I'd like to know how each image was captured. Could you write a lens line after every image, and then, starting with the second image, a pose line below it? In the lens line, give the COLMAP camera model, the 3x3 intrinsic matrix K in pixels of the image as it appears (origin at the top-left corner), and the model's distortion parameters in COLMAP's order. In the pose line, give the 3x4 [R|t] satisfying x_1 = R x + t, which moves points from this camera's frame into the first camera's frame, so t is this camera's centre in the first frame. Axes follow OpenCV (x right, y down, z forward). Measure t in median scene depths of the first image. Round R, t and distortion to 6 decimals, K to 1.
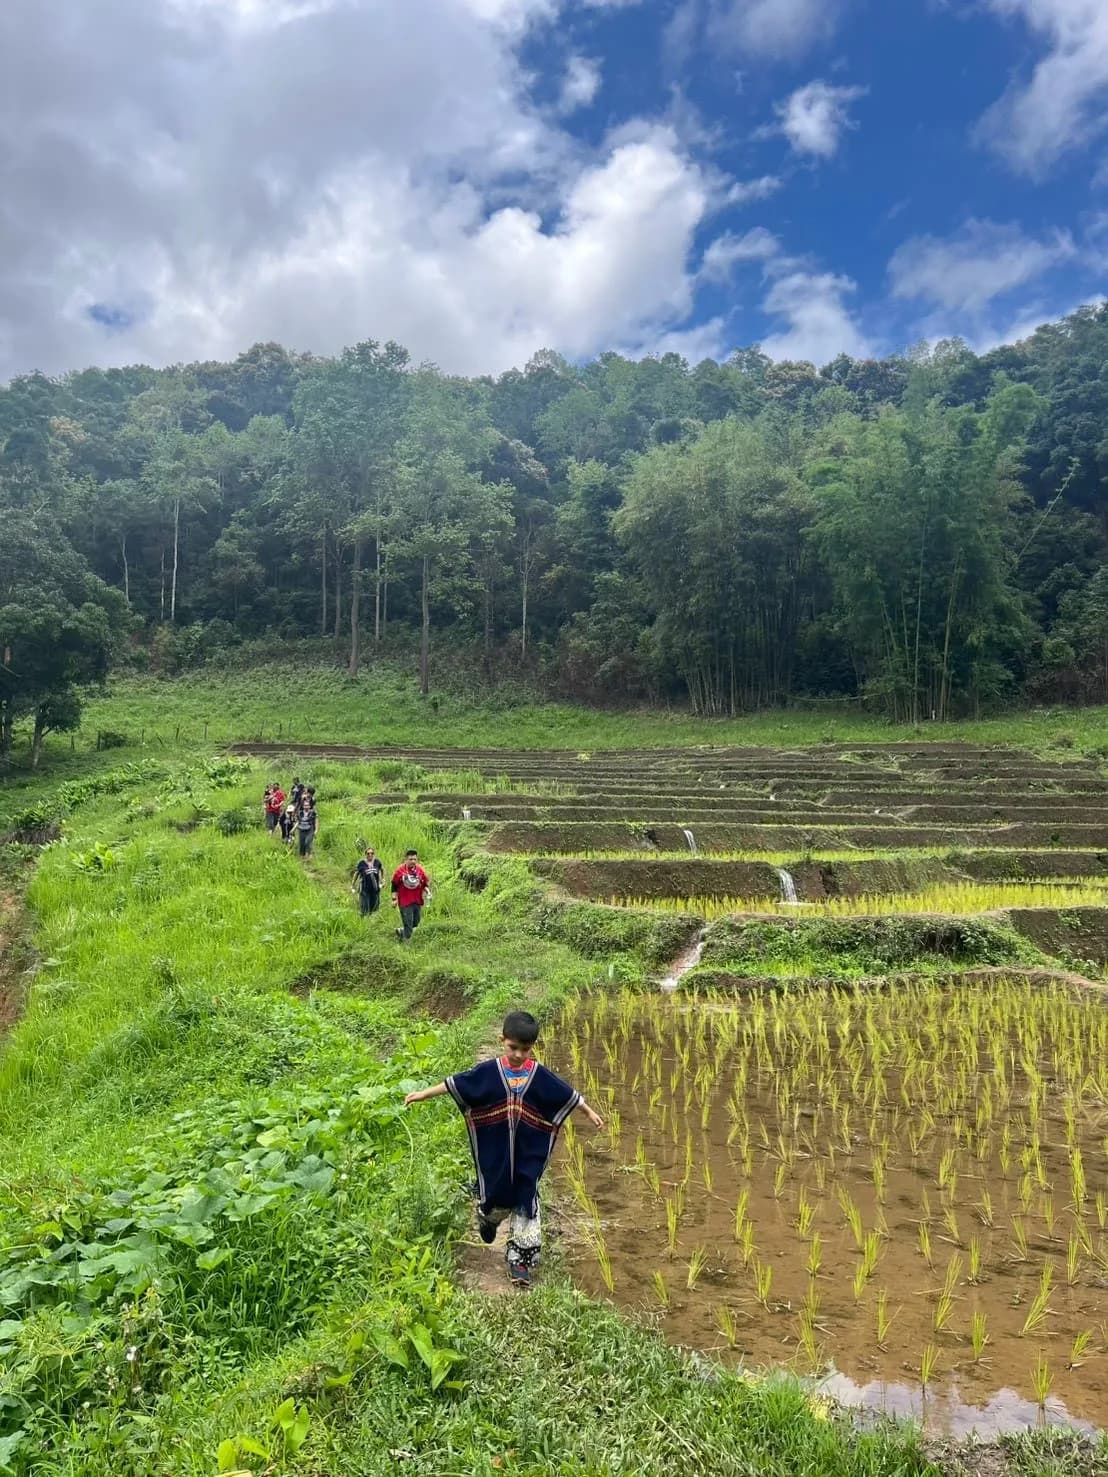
lens RADIAL K [[1148.4, 0, 539.0], [0, 1148.4, 732.3], [0, 0, 1]] dist [0.062544, -0.083269]
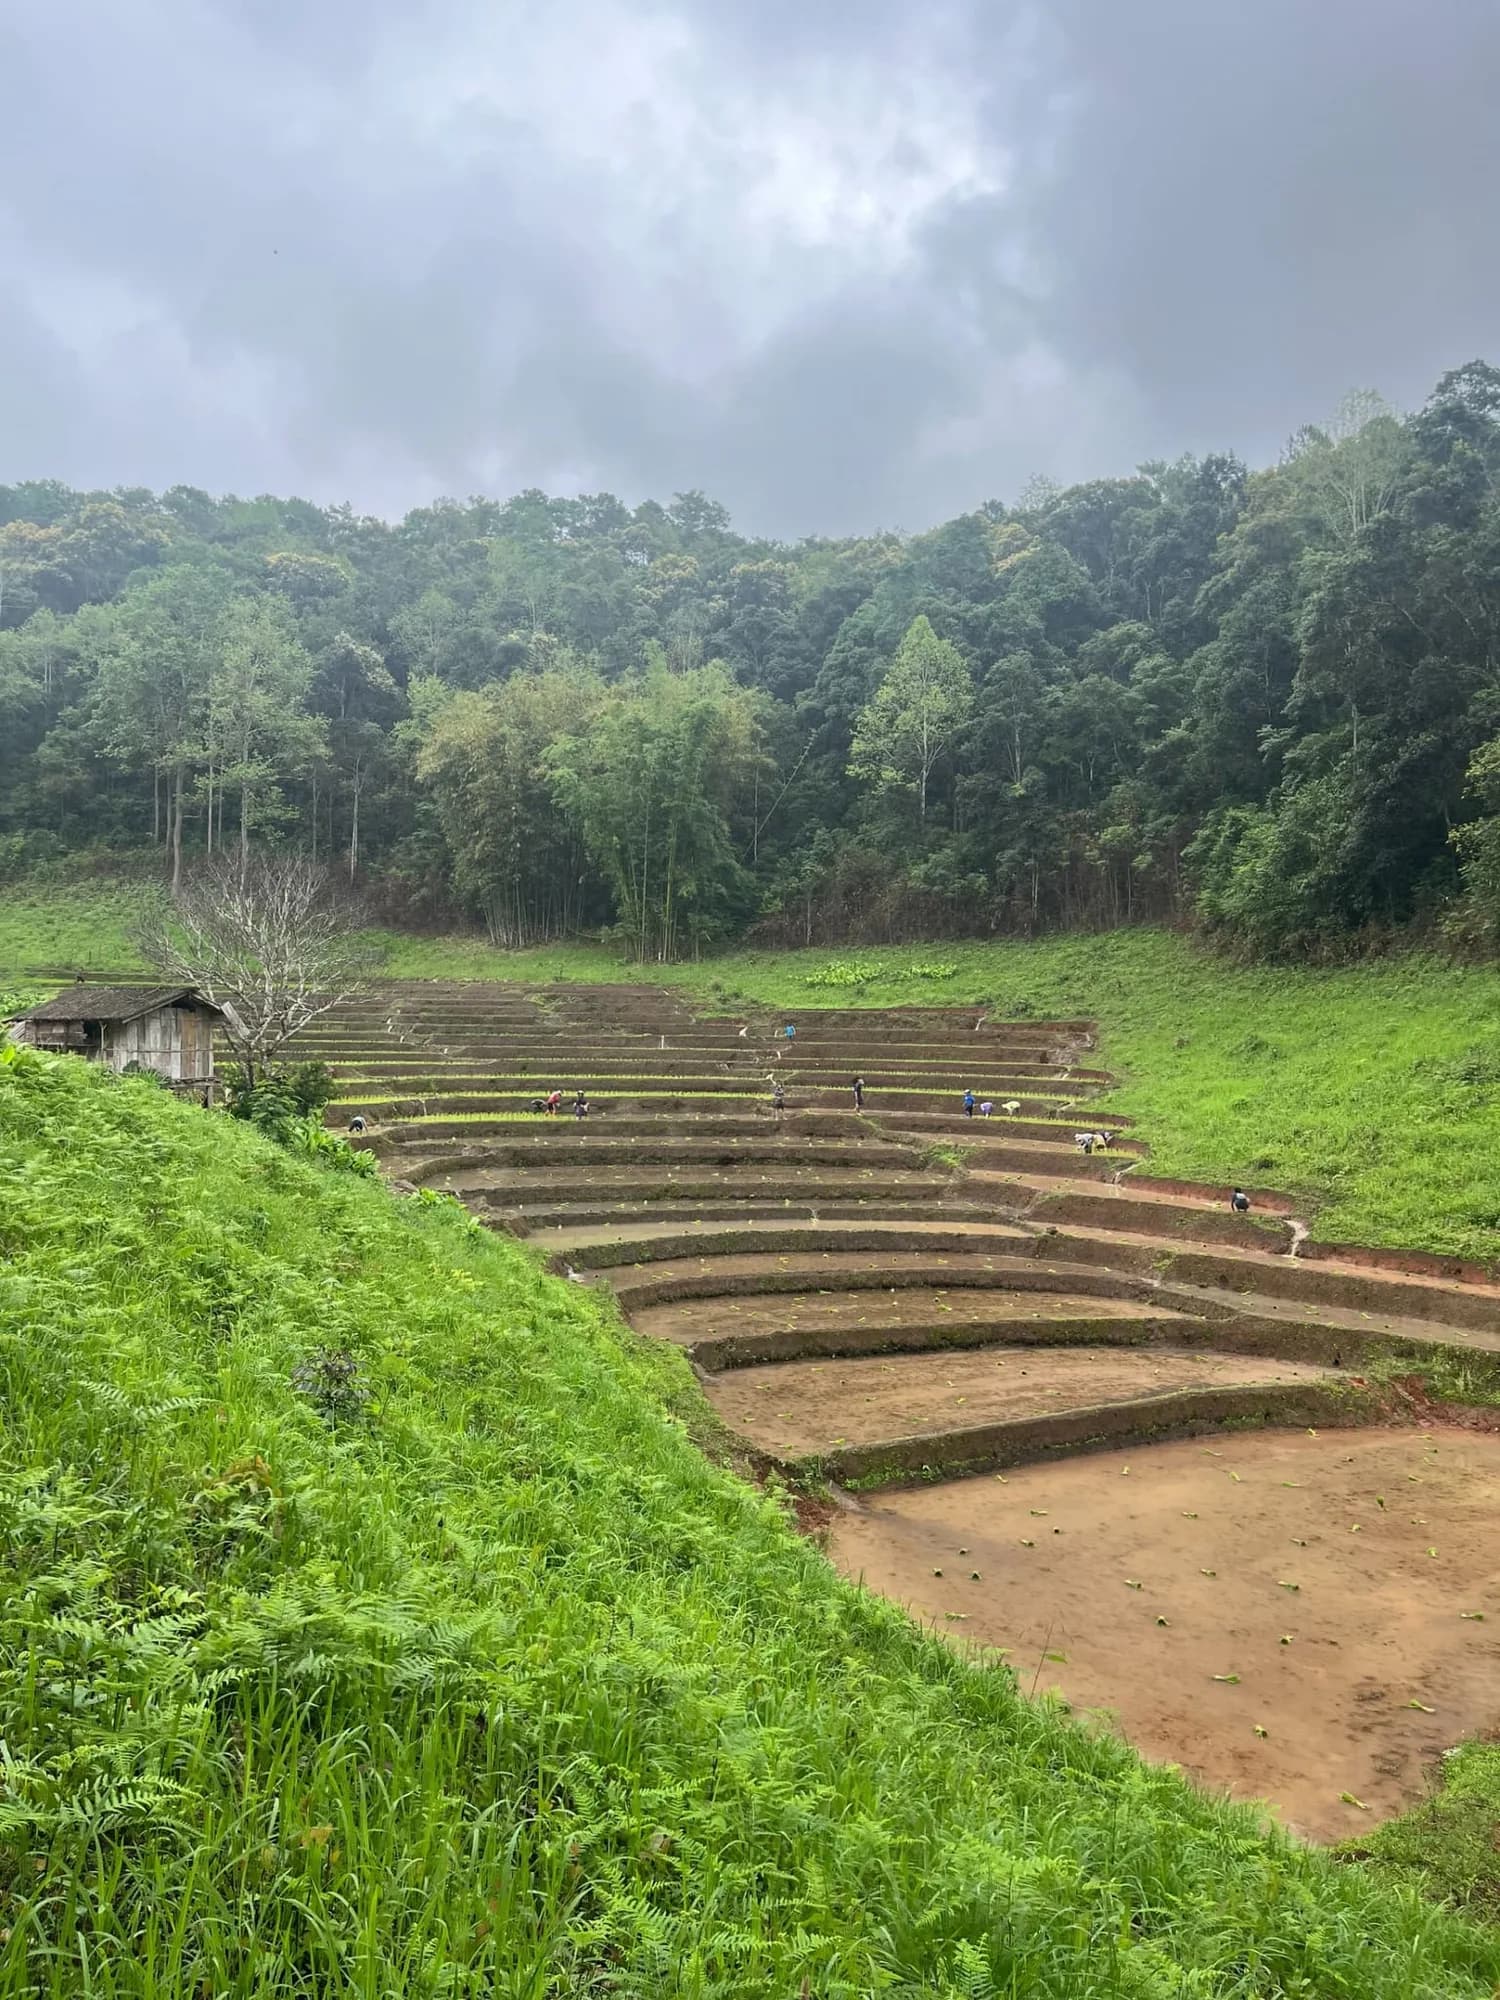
lens RADIAL K [[1581.1, 0, 750.0], [0, 1581.1, 1000.0], [0, 0, 1]] dist [0.032208, -0.000754]
pose [[0.993144, 0.009794, 0.116488, 0.231418], [-0.017492, 0.997716, 0.065246, -0.074355], [-0.115583, -0.066836, 0.991047, -0.591632]]
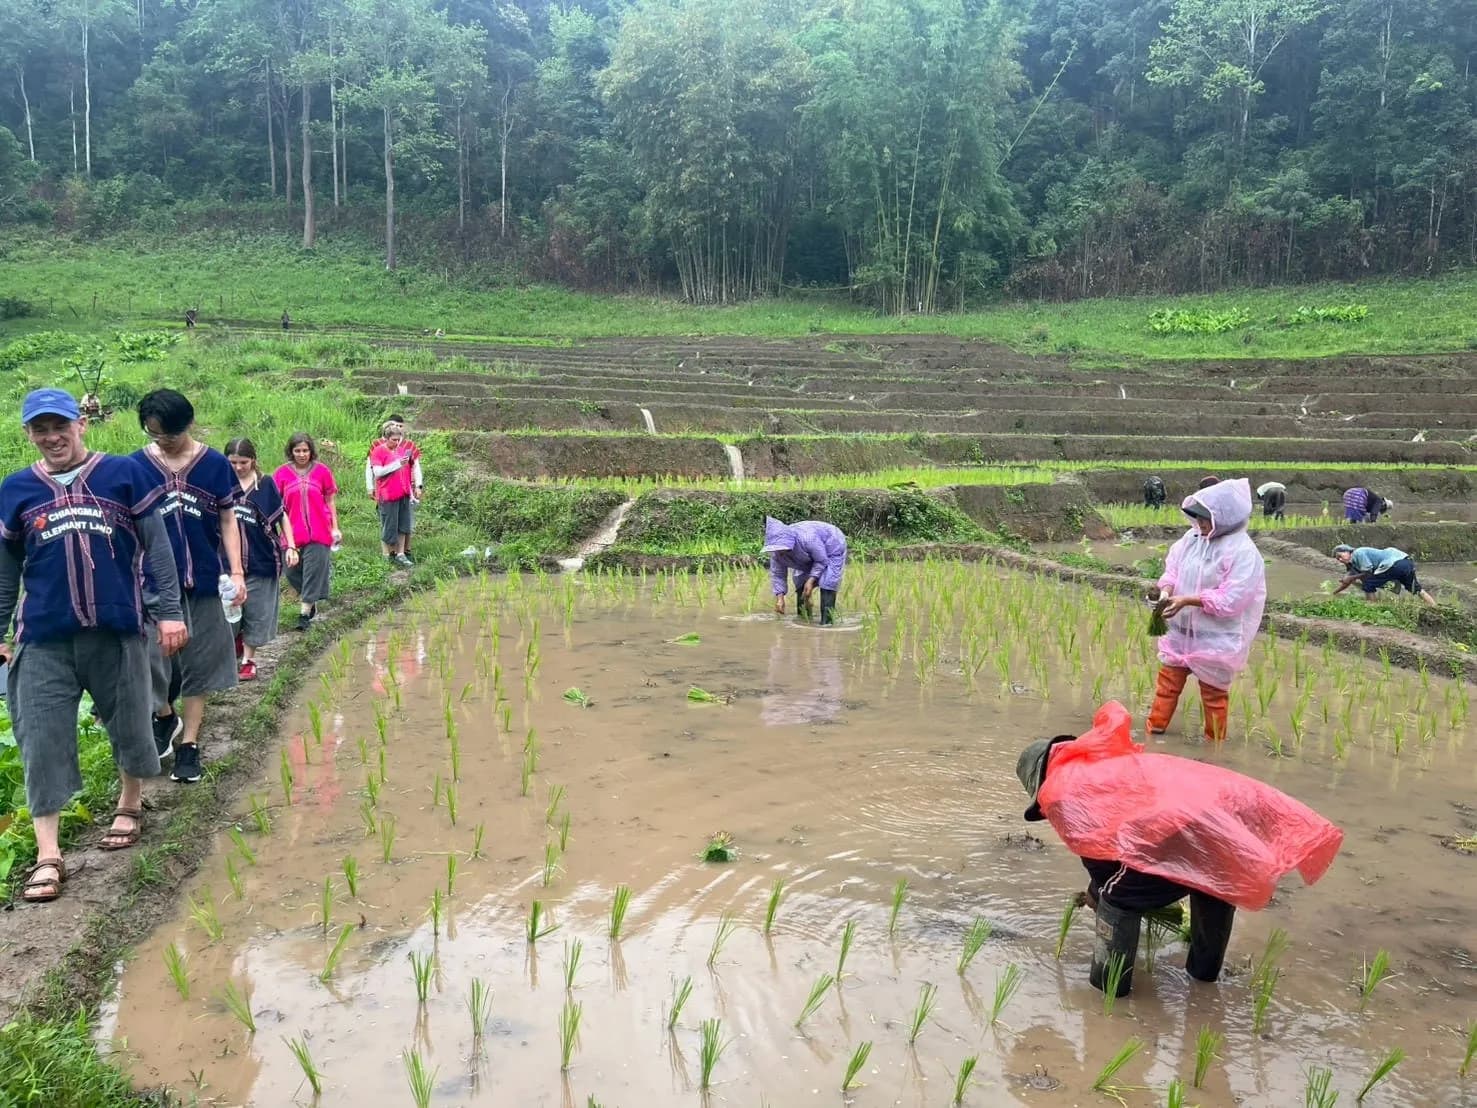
lens RADIAL K [[1148.4, 0, 751.3], [0, 1148.4, 563.7], [0, 0, 1]] dist [0.062544, -0.083269]
pose [[0.983567, -0.012201, 0.180132, 0.015402], [-0.024264, 0.979730, 0.198848, 0.007043], [-0.178907, -0.199951, 0.963334, 0.023283]]
